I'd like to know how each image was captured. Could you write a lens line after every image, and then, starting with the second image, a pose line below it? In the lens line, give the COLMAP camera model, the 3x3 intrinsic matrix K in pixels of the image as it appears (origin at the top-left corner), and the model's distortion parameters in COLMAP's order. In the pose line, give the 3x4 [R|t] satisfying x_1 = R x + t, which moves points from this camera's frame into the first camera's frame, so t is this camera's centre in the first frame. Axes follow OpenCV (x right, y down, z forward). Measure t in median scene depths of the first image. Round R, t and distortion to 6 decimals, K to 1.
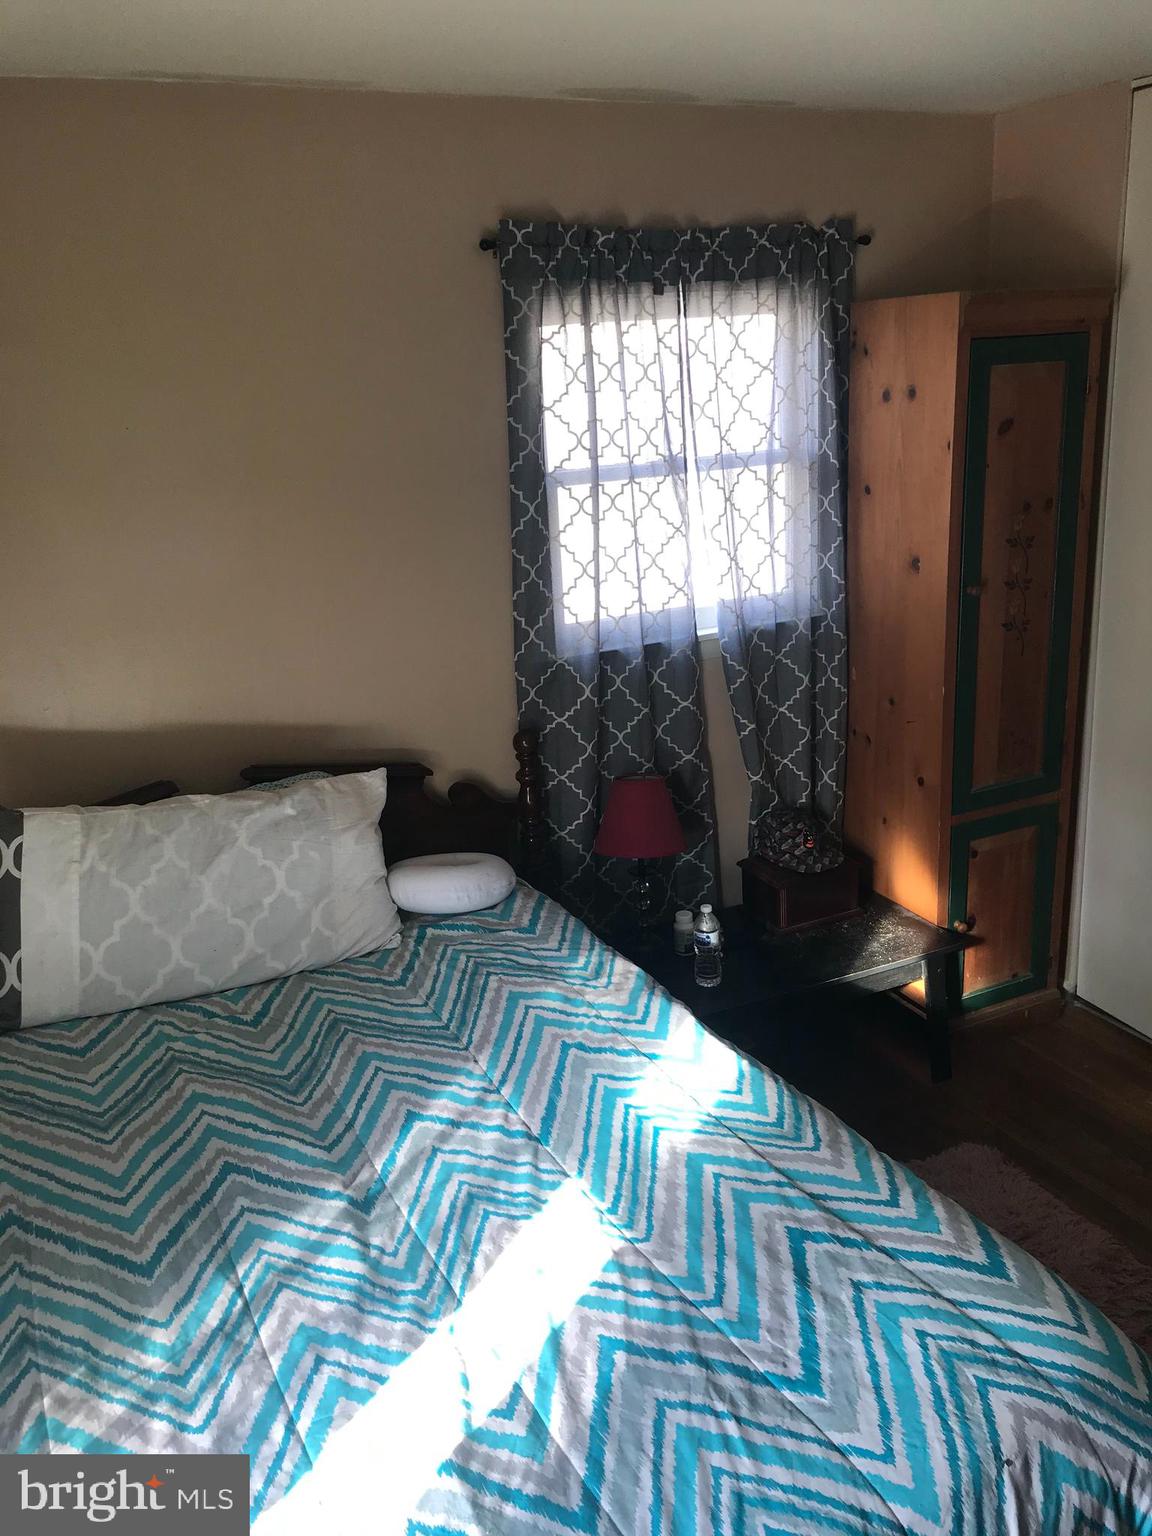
lens RADIAL K [[1237.7, 0, 593.6], [0, 1237.7, 768.5], [0, 0, 1]] dist [0.005778, -0.002688]
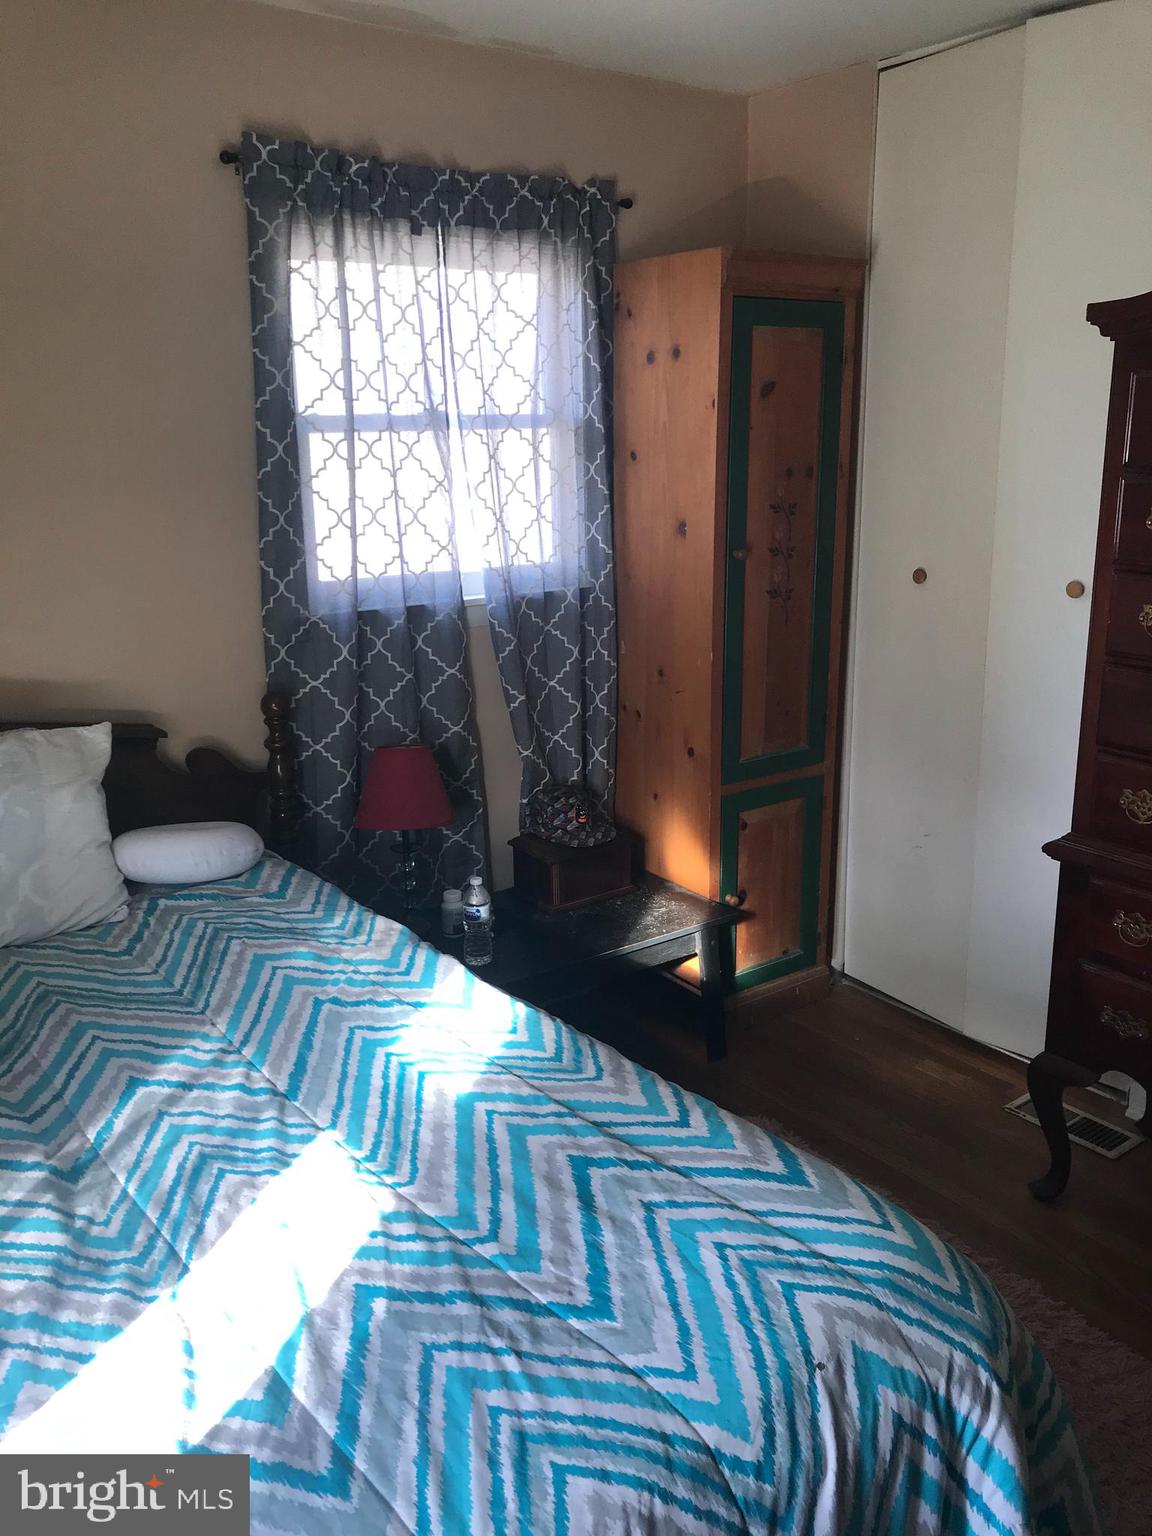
lens RADIAL K [[1237.7, 0, 593.6], [0, 1237.7, 768.5], [0, 0, 1]] dist [0.005778, -0.002688]
pose [[0.982474, -0.008722, 0.186194, 0.008546], [0.017609, 0.998780, -0.046133, 0.118079], [-0.185565, 0.048603, 0.981429, 0.094462]]
